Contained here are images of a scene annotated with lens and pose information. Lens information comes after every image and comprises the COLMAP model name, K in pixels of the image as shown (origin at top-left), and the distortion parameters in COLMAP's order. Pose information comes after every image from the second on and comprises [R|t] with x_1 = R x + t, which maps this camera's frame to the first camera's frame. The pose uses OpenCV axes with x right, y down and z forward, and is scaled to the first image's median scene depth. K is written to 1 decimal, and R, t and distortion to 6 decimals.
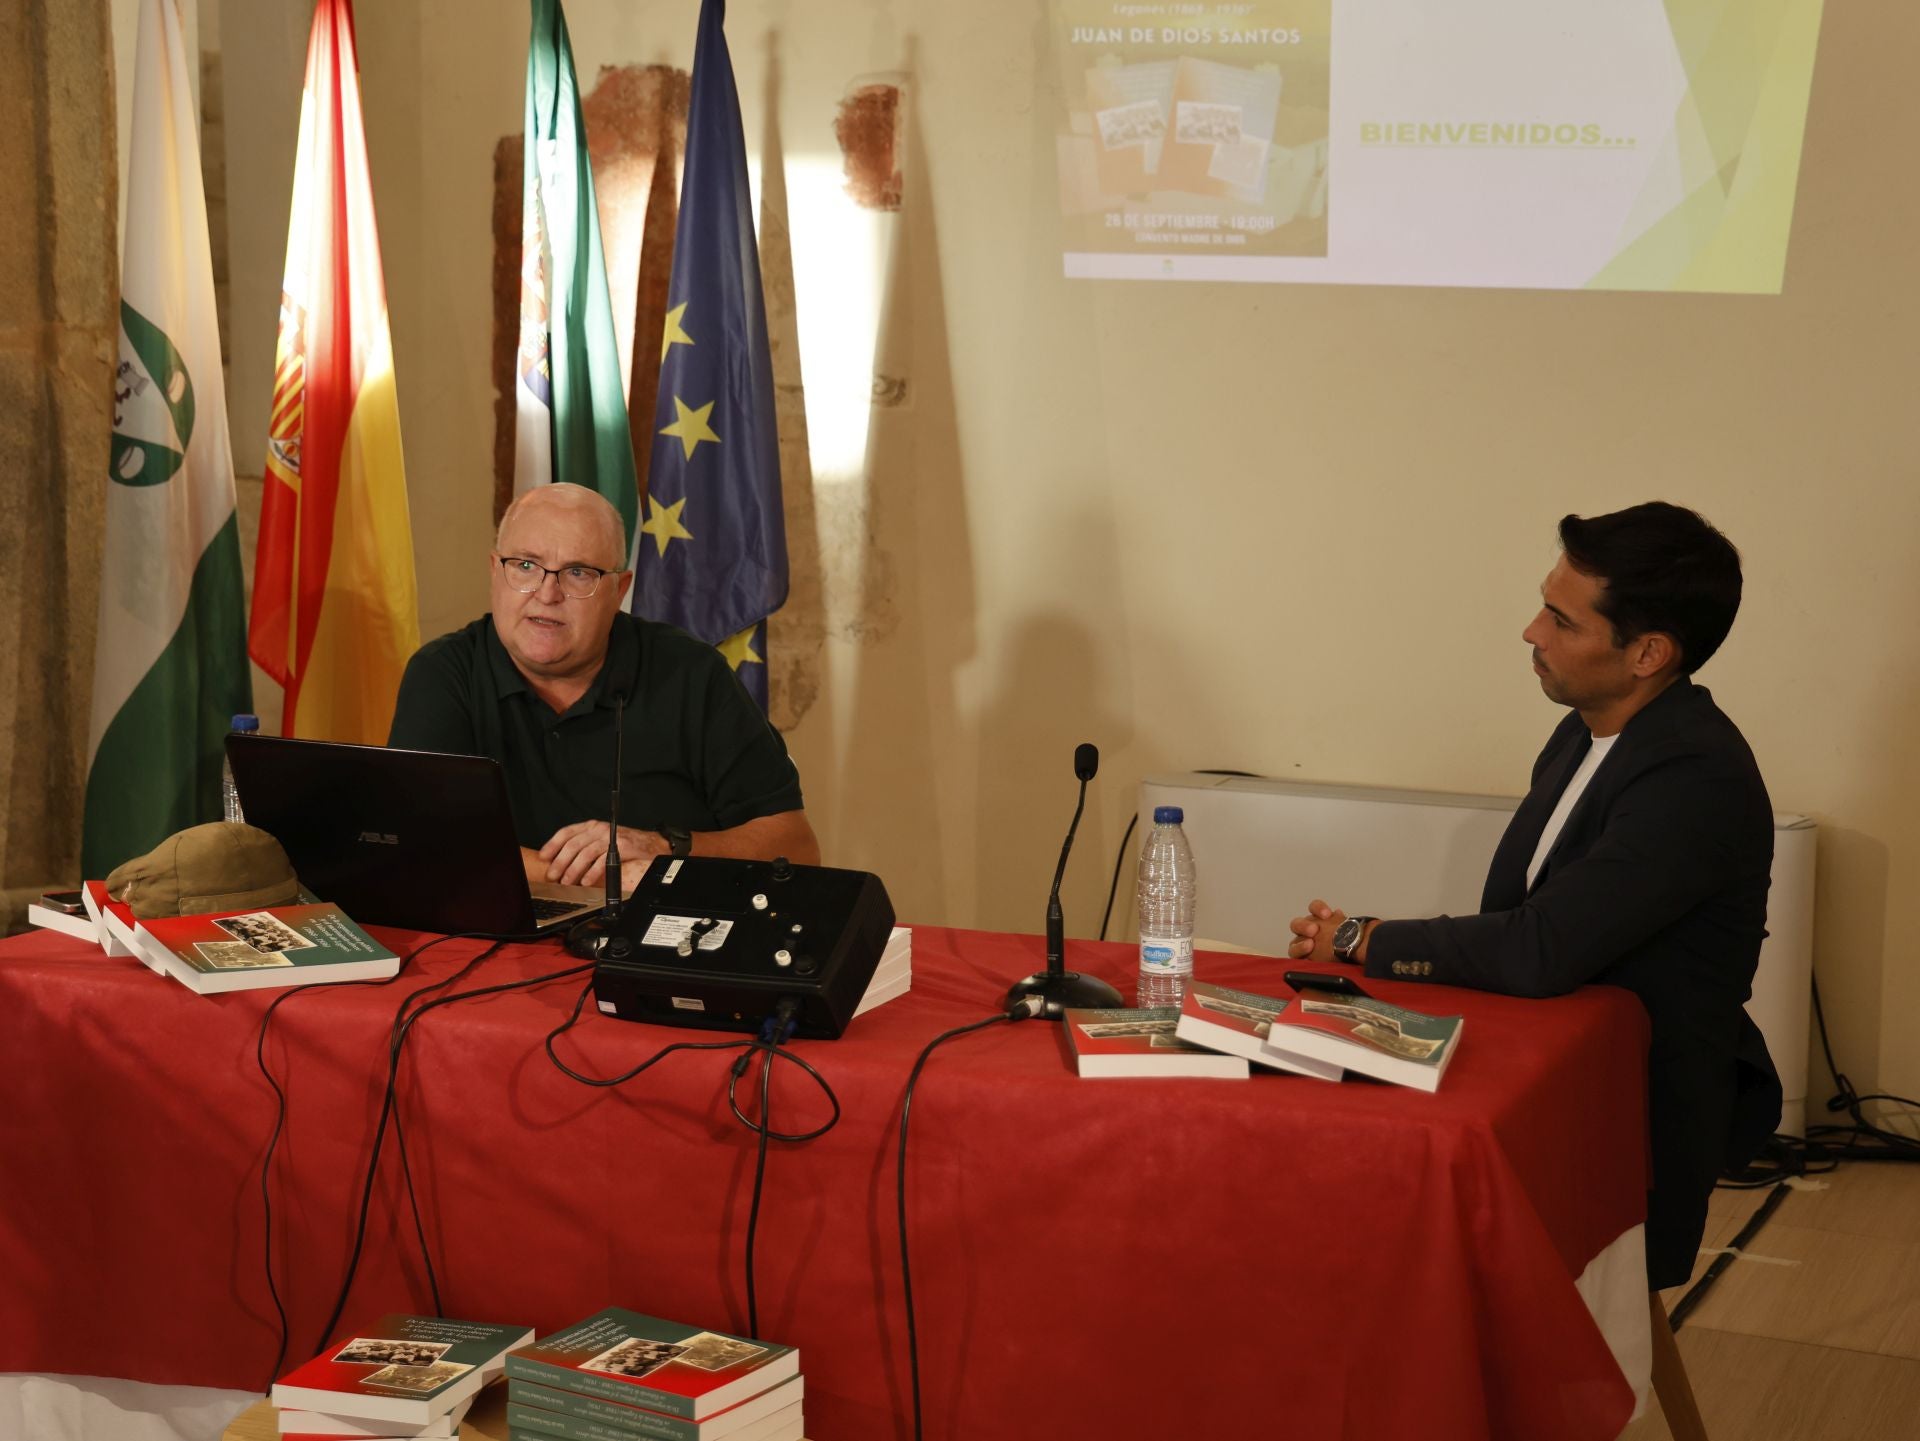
lens RADIAL K [[3270.2, 0, 988.5], [0, 3270.2, 720.2], [0, 0, 1]] dist [0.184537, 0.102148]
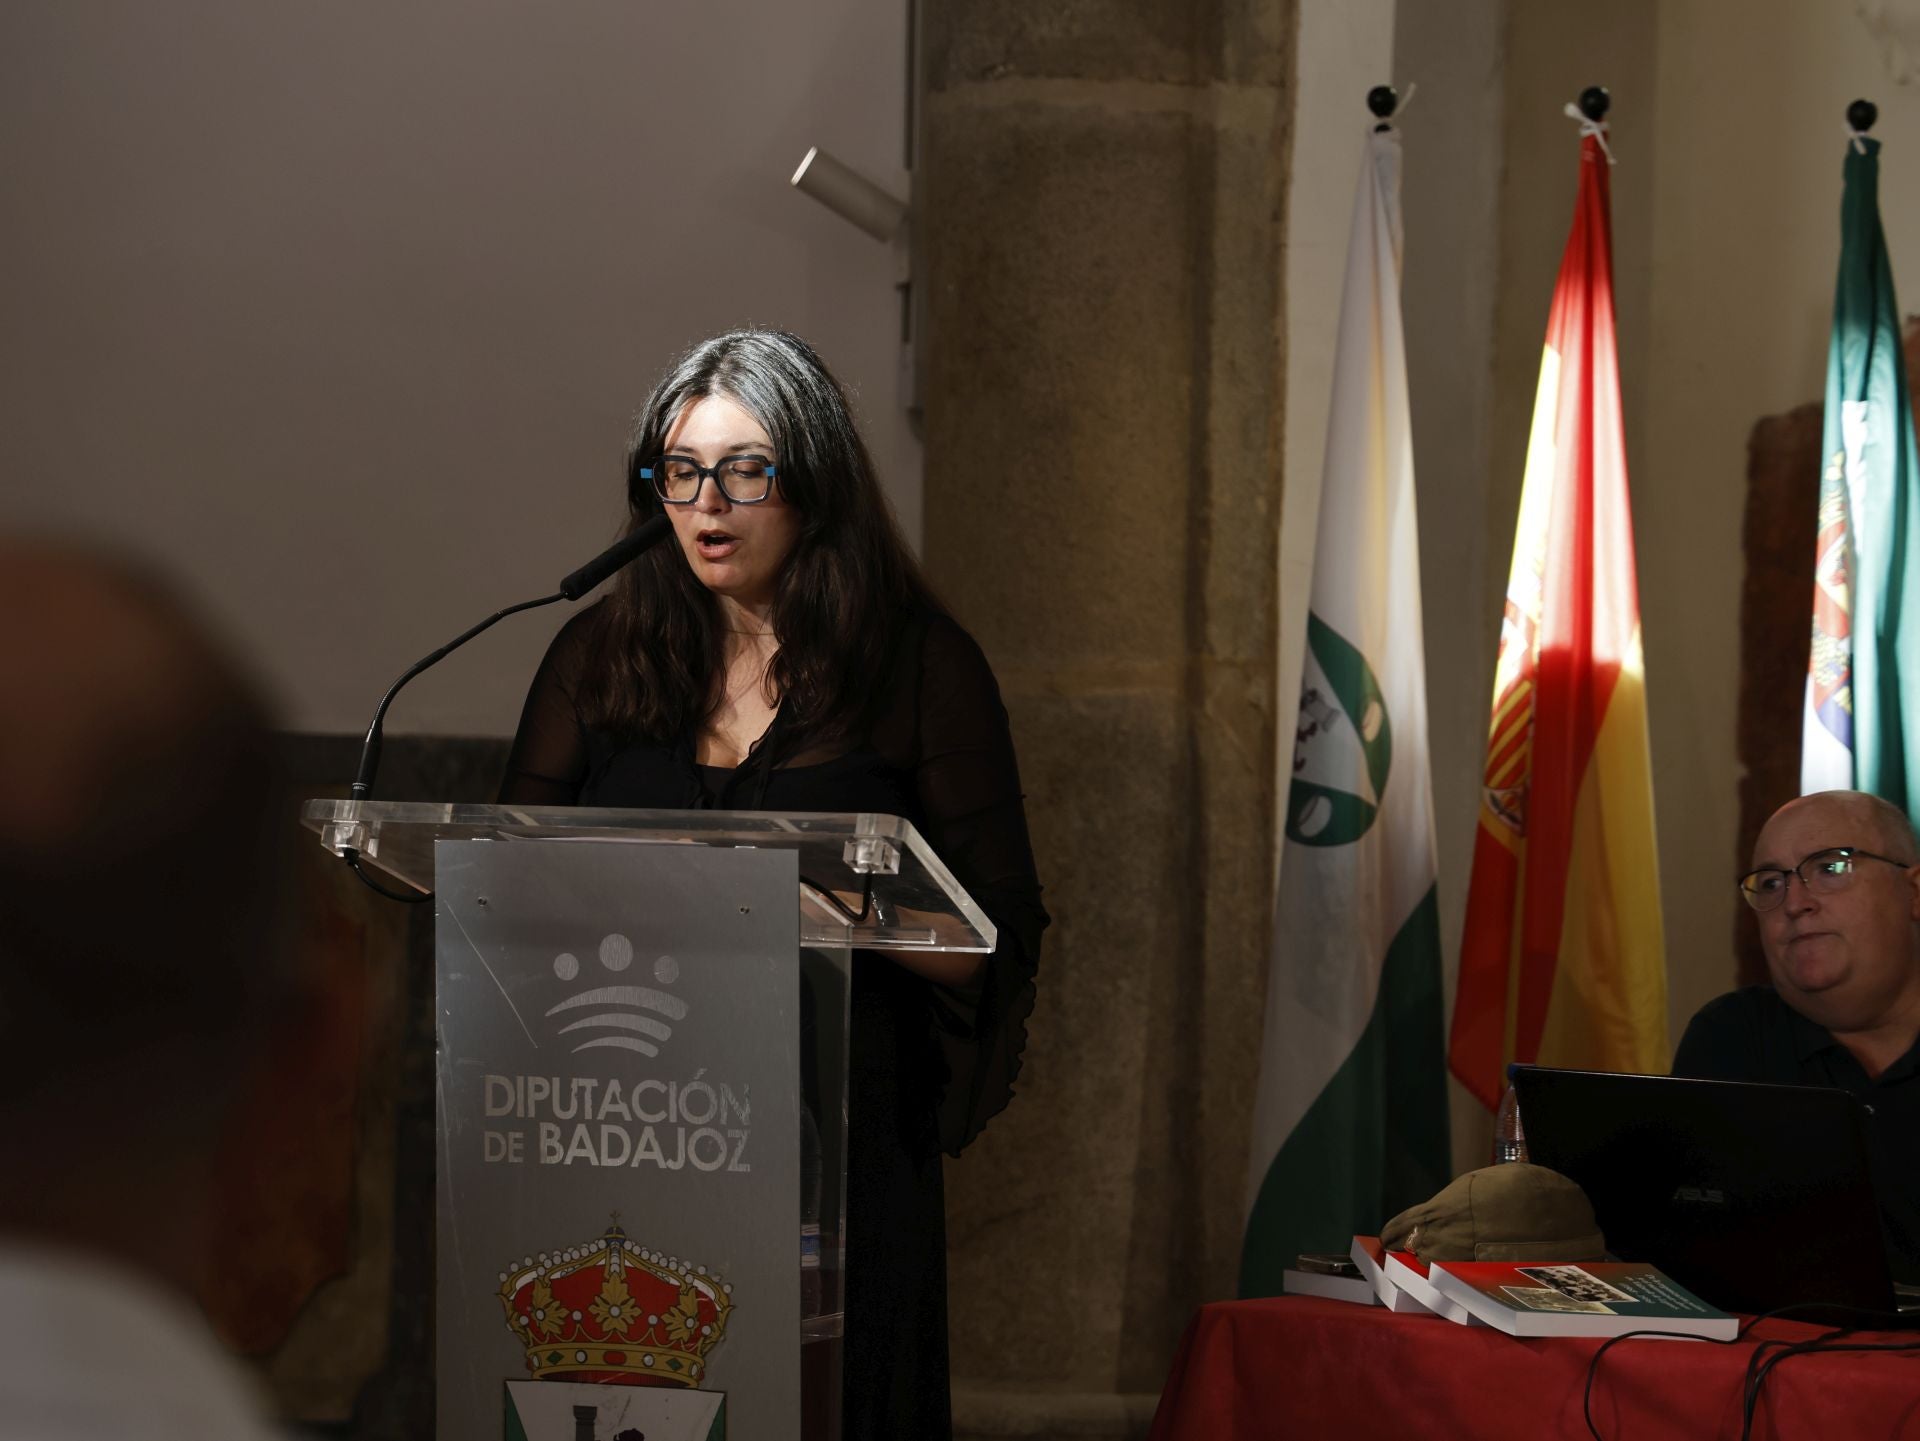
lens RADIAL K [[6025.0, 0, 960.0], [0, 6025.0, 720.5], [0, 0, 1]] dist [0.517633, 1.717272]
pose [[0.971286, -0.002602, -0.237901, -0.000942], [-0.031639, 0.989646, -0.140000, 0.097249], [0.235802, 0.143507, 0.961147, -0.373771]]
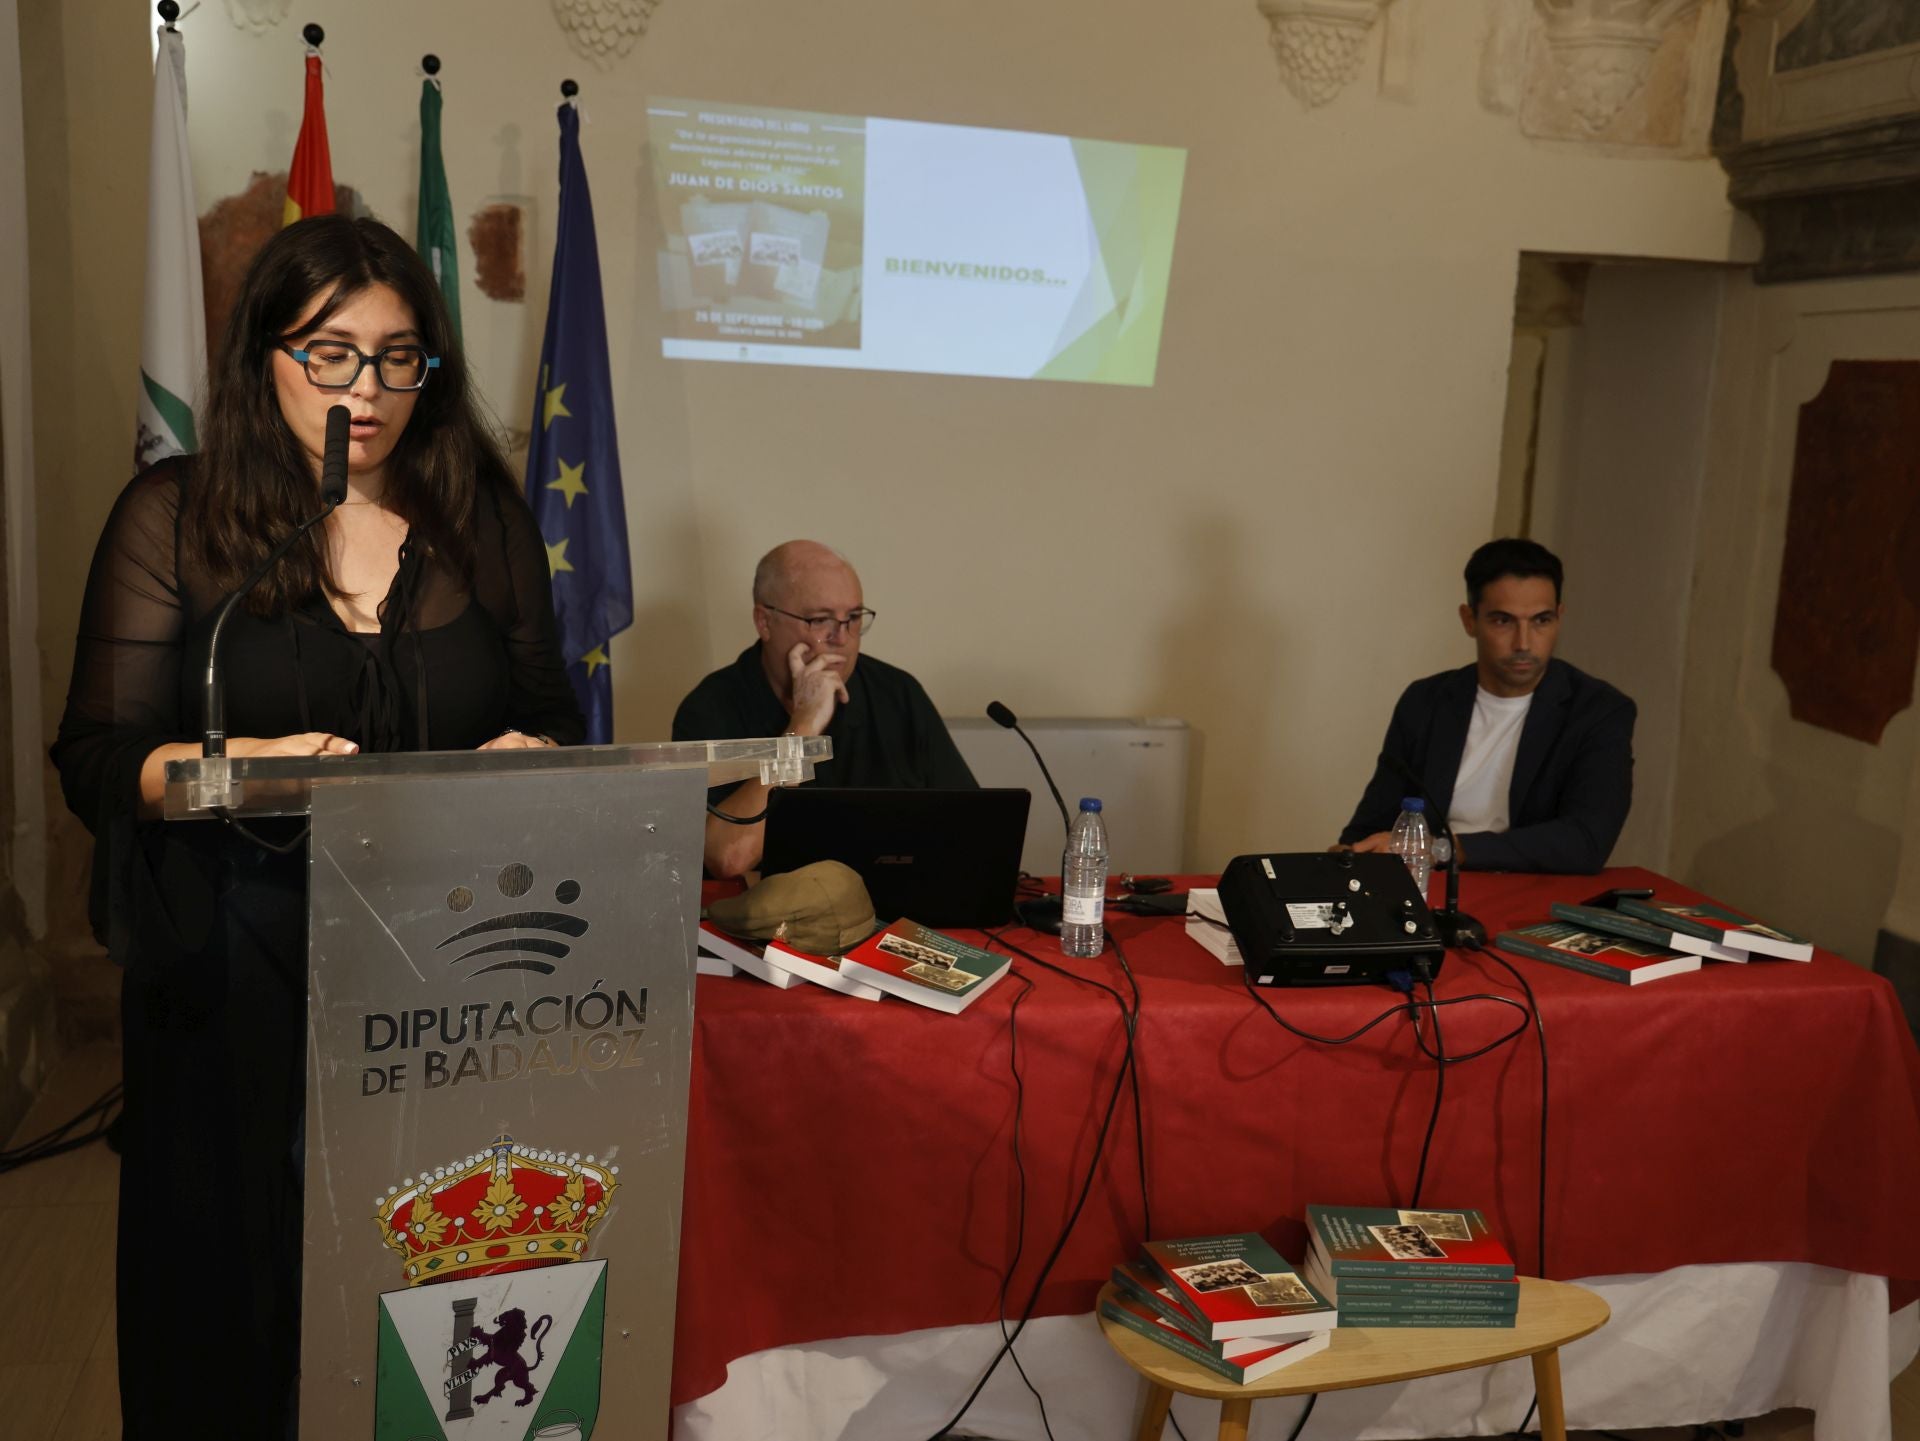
lens RADIAL K [[2096.0, 0, 960.0], [0, 2096.0, 720.5], [0, 0, 1]] dist [-0.027880, 0.205015]
pose [[0.822635, -0.076039, 0.563462, -0.422269], [0.042281, 0.996454, 0.072744, -0.049787], [-0.566996, -0.036018, 0.822933, 0.247621]]
